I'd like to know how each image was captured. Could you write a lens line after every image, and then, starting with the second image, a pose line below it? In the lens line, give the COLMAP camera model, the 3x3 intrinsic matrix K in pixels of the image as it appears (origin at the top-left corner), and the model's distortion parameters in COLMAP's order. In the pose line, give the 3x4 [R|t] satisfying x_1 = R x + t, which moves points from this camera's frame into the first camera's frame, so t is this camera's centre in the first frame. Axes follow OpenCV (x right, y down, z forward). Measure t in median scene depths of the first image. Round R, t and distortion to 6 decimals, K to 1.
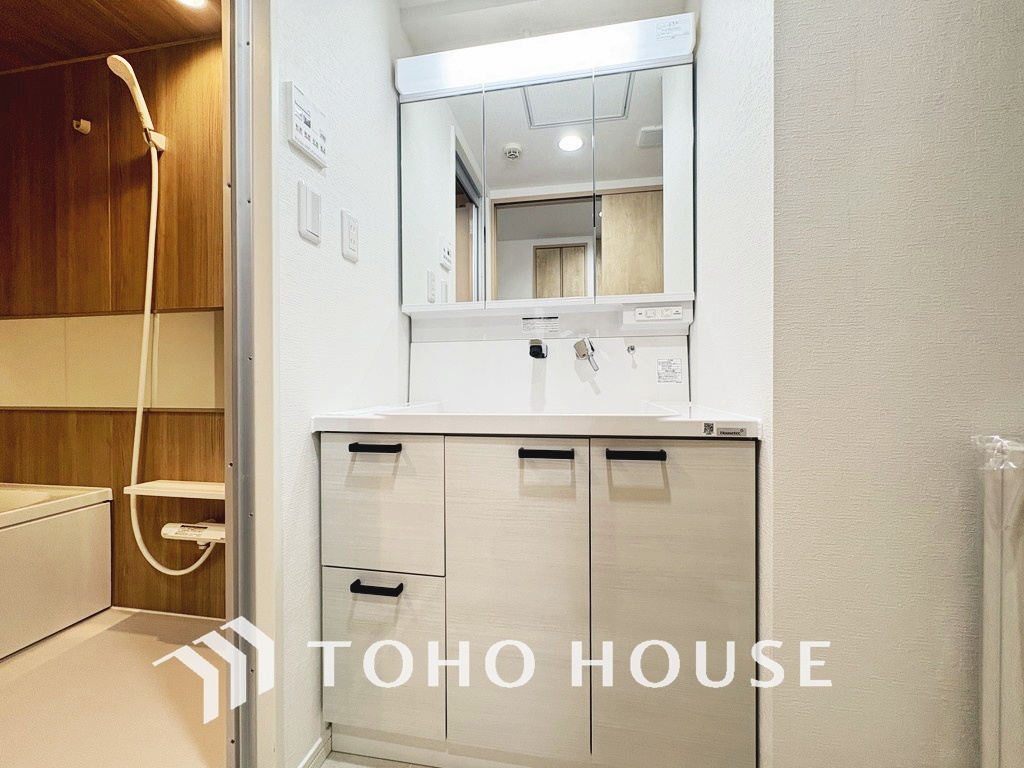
lens RADIAL K [[411.9, 0, 507.9], [0, 411.9, 374.0], [0, 0, 1]] dist [-0.000366, 0.000302]
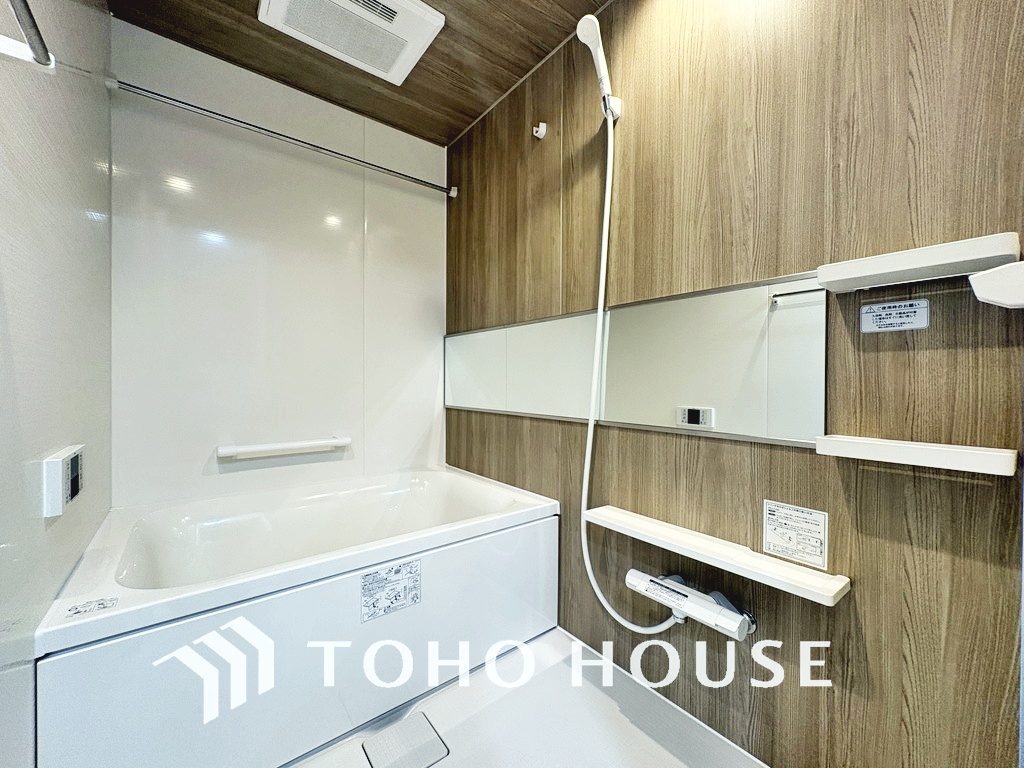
lens RADIAL K [[411.9, 0, 515.3], [0, 411.9, 385.7], [0, 0, 1]] dist [-0.000366, 0.000302]
pose [[0.751035, 0.019793, -0.659965, -0.427699], [-0.015980, 0.999803, 0.011800, 0.001468], [0.660069, 0.001685, 0.751203, 0.226357]]
